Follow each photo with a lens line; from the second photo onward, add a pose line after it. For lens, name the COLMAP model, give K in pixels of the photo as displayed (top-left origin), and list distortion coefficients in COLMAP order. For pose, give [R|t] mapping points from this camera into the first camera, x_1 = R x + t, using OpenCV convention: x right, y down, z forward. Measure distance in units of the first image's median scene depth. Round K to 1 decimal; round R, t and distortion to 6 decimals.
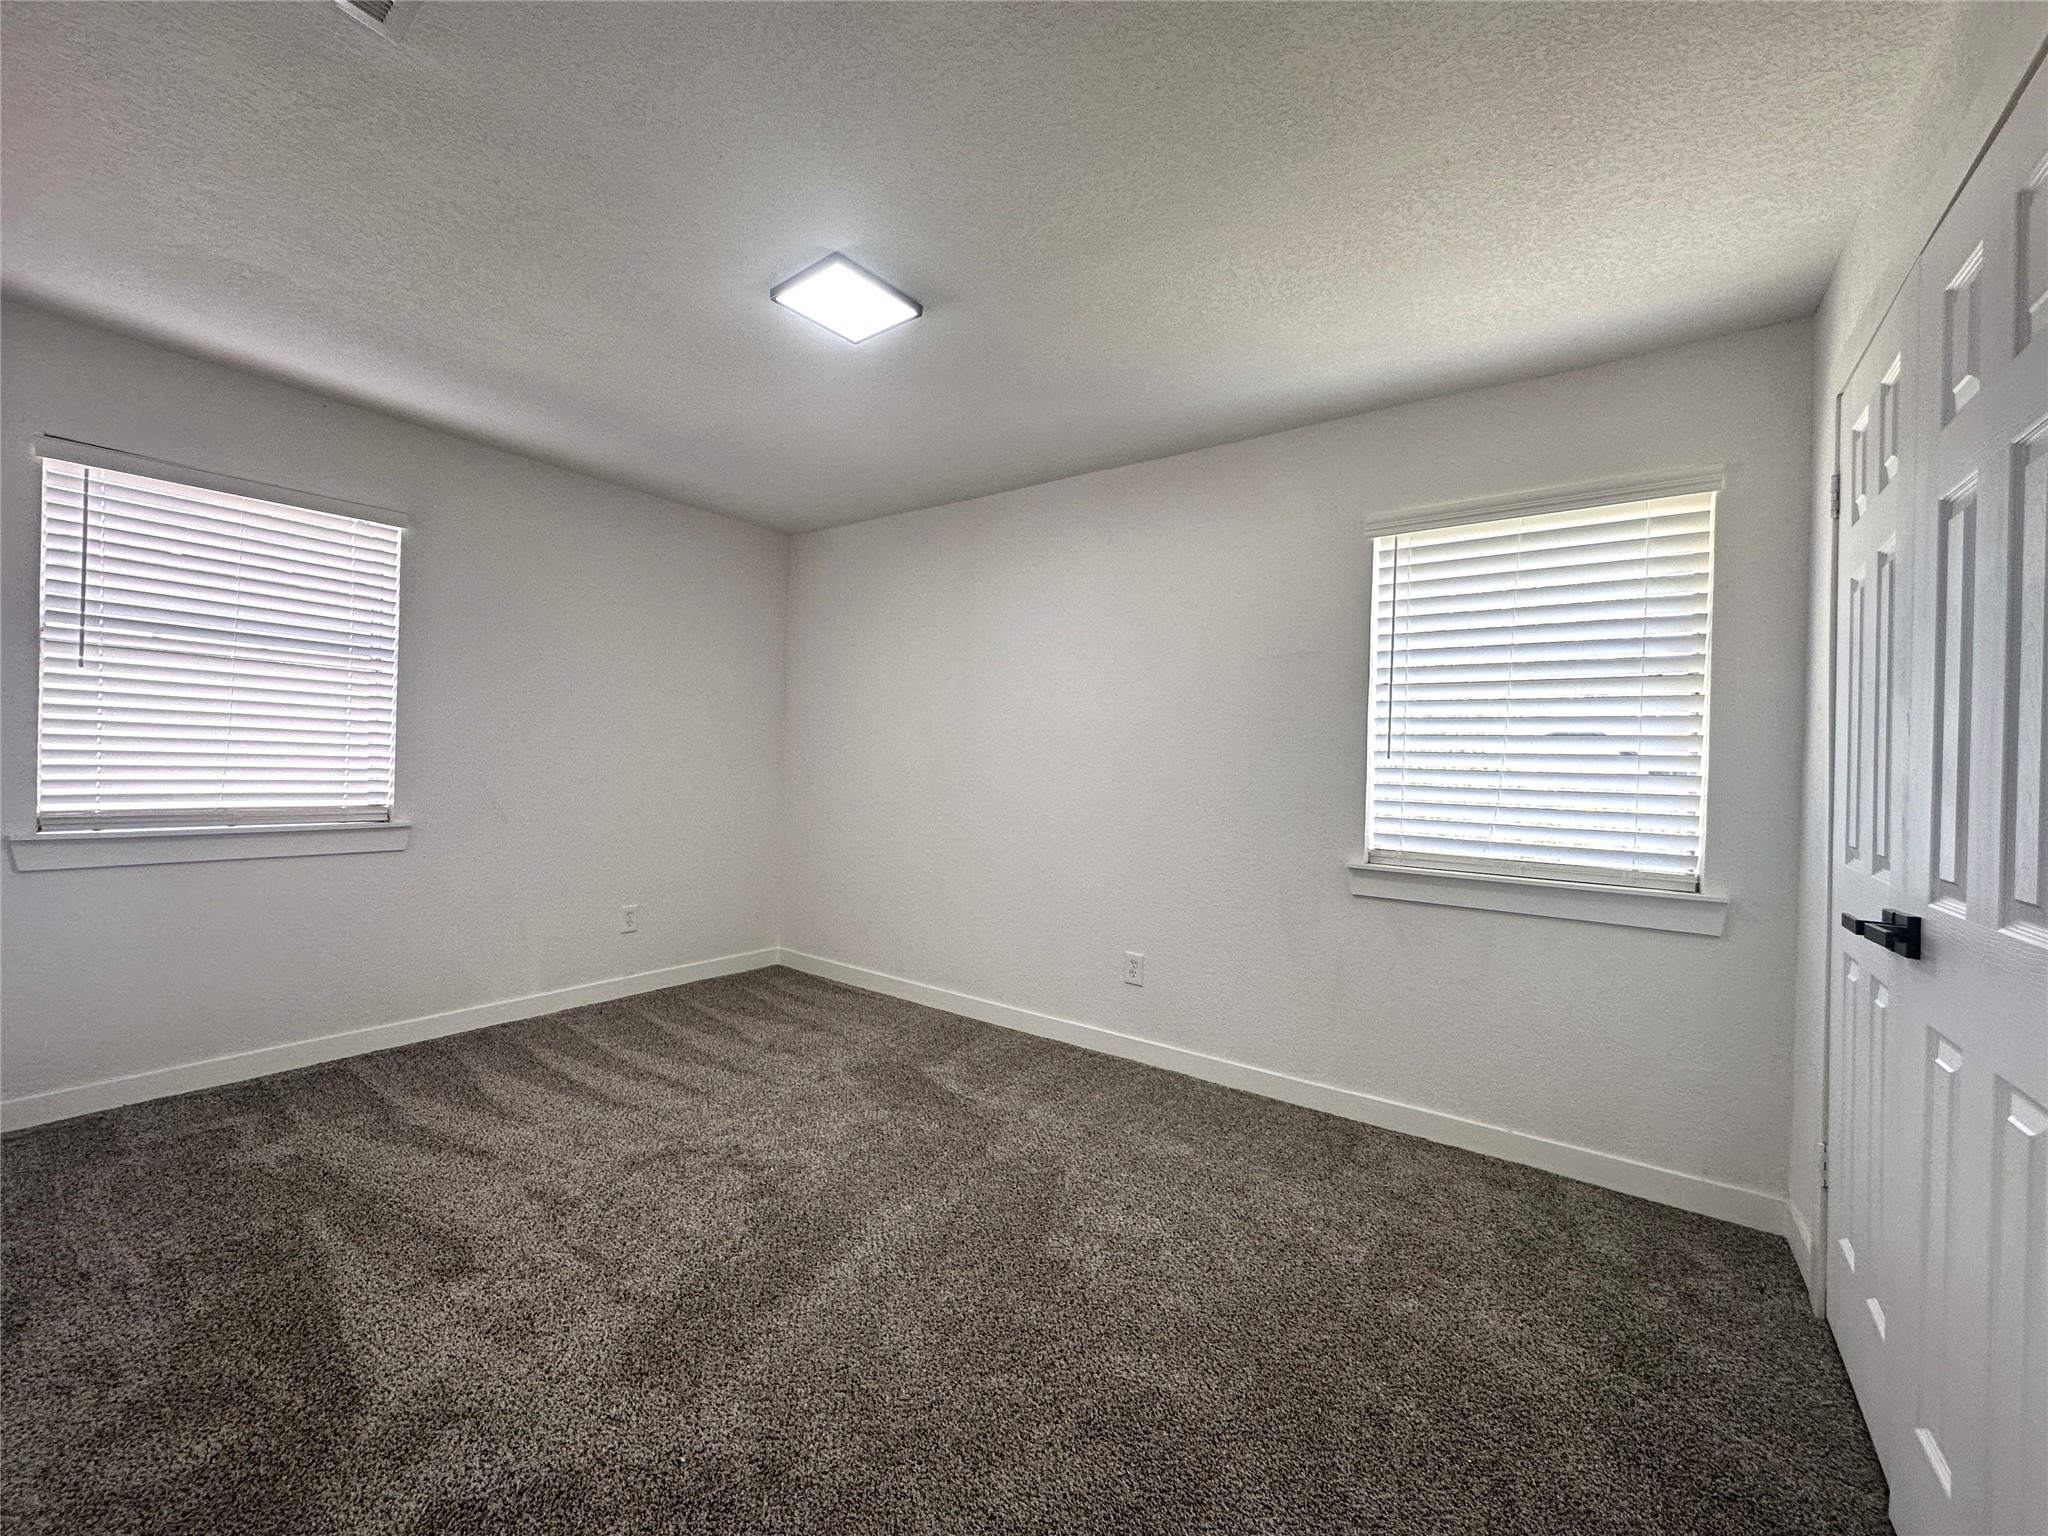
lens RADIAL K [[816.4, 0, 1023.5], [0, 816.4, 762.0], [0, 0, 1]] dist [-0.001635, 0.001038]
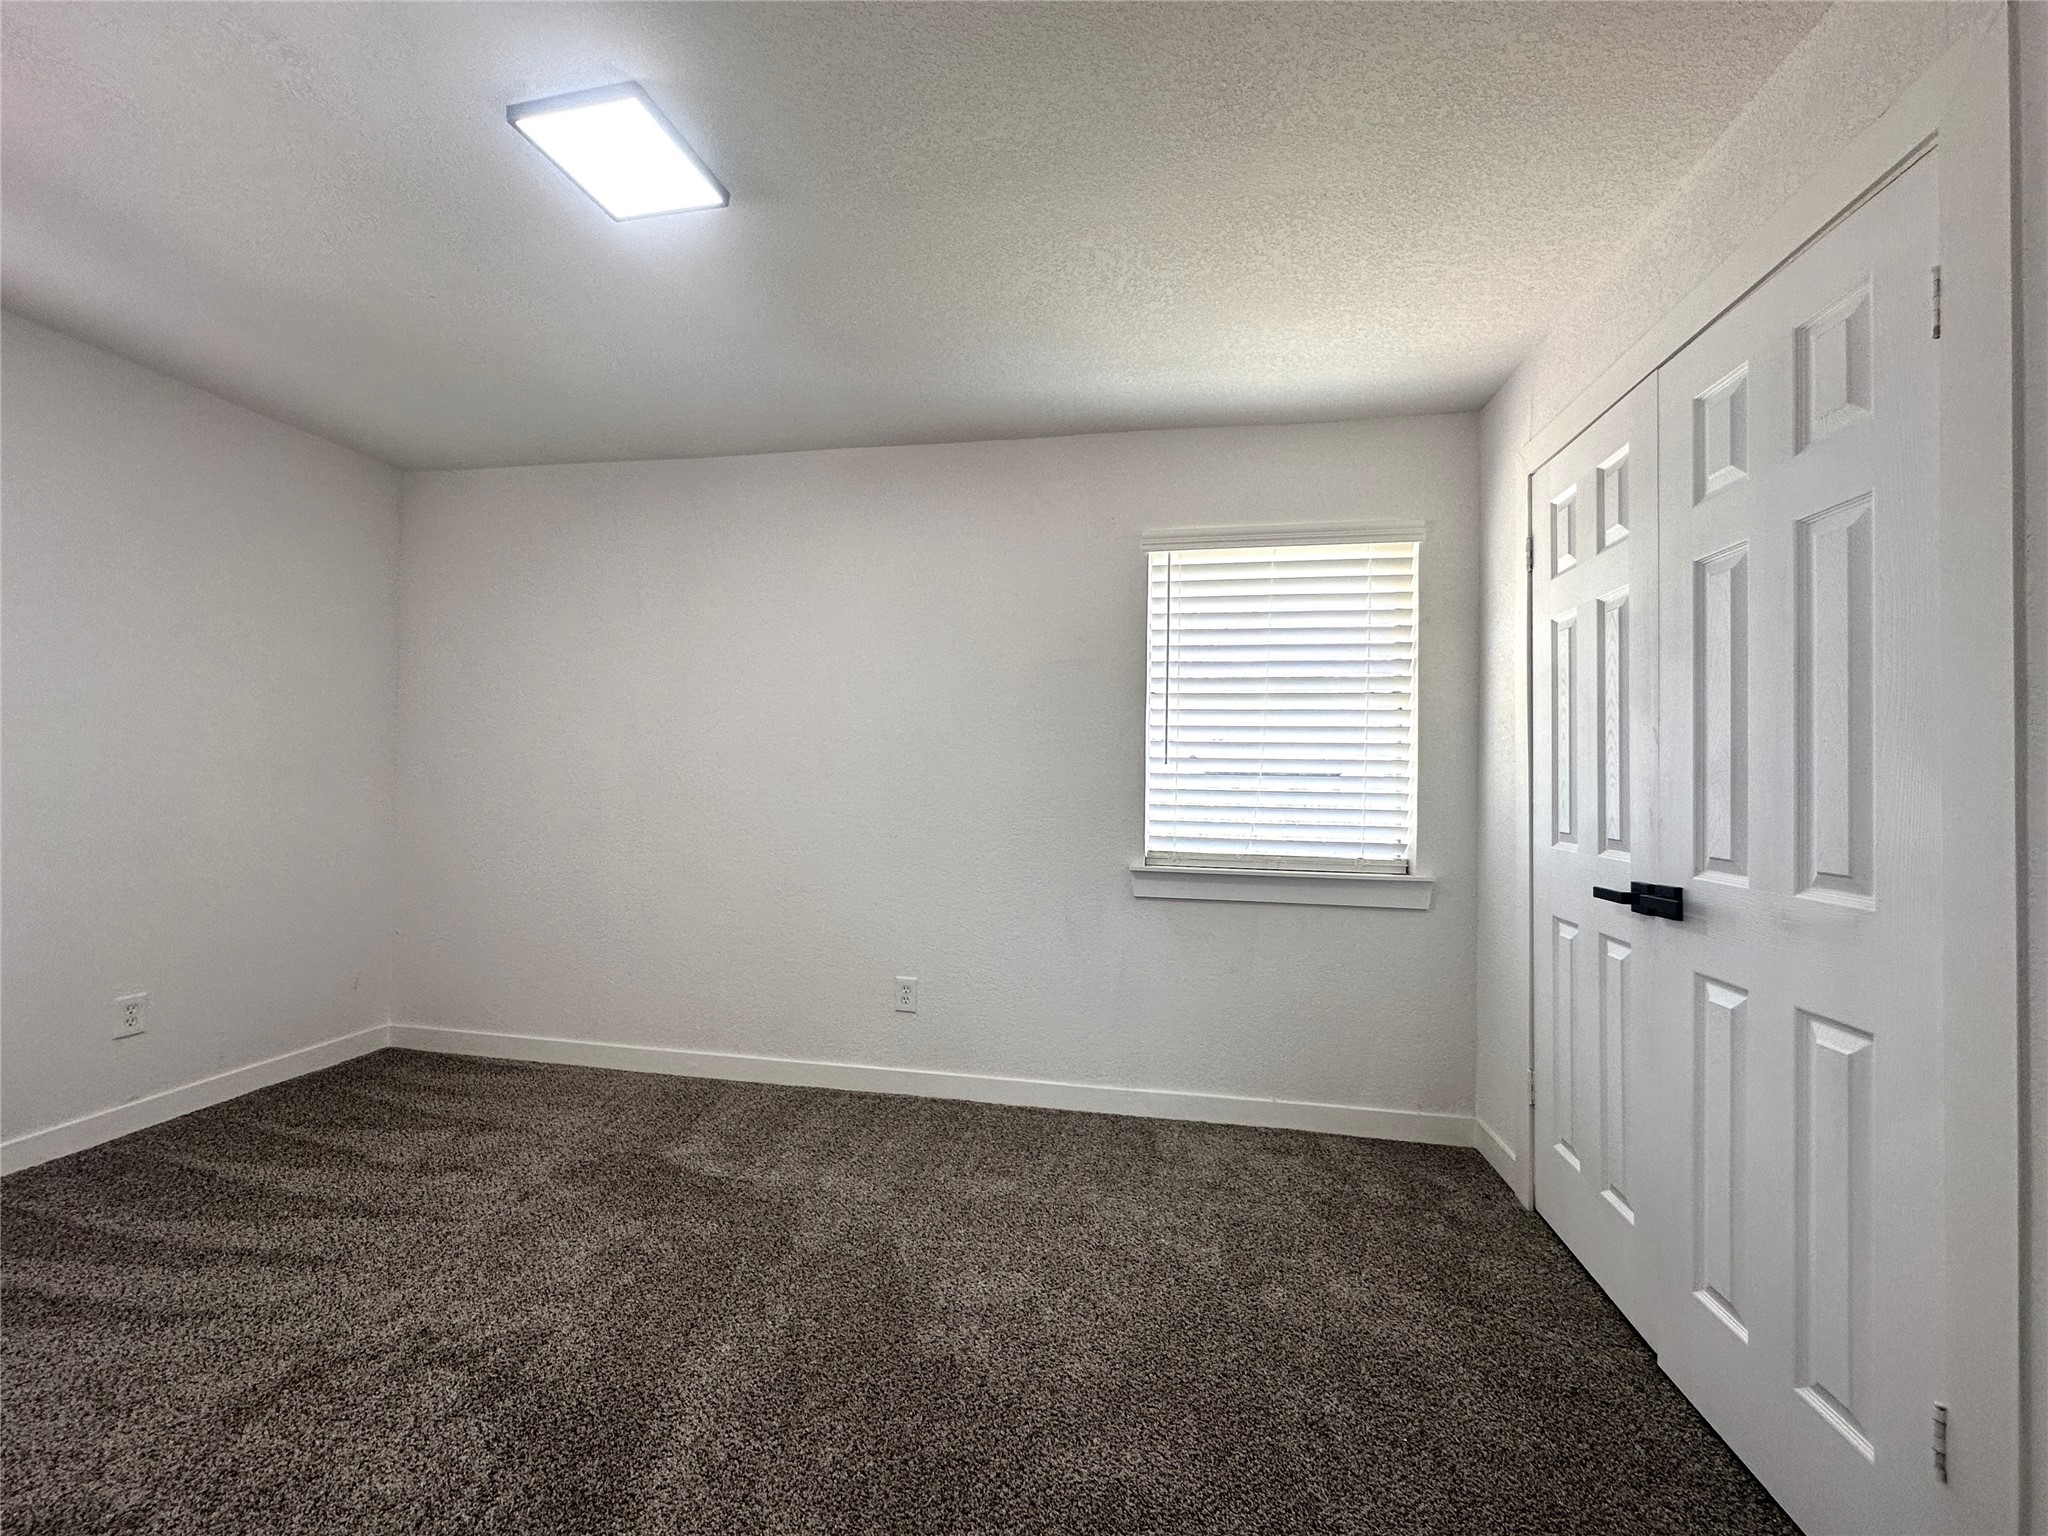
lens RADIAL K [[816.4, 0, 1020.2], [0, 816.4, 762.9], [0, 0, 1]] dist [-0.001635, 0.001038]
pose [[0.900489, -0.006209, 0.434834, -0.200479], [0.008448, 0.999959, -0.003215, -0.004465], [-0.434796, 0.006569, 0.900505, 0.158621]]
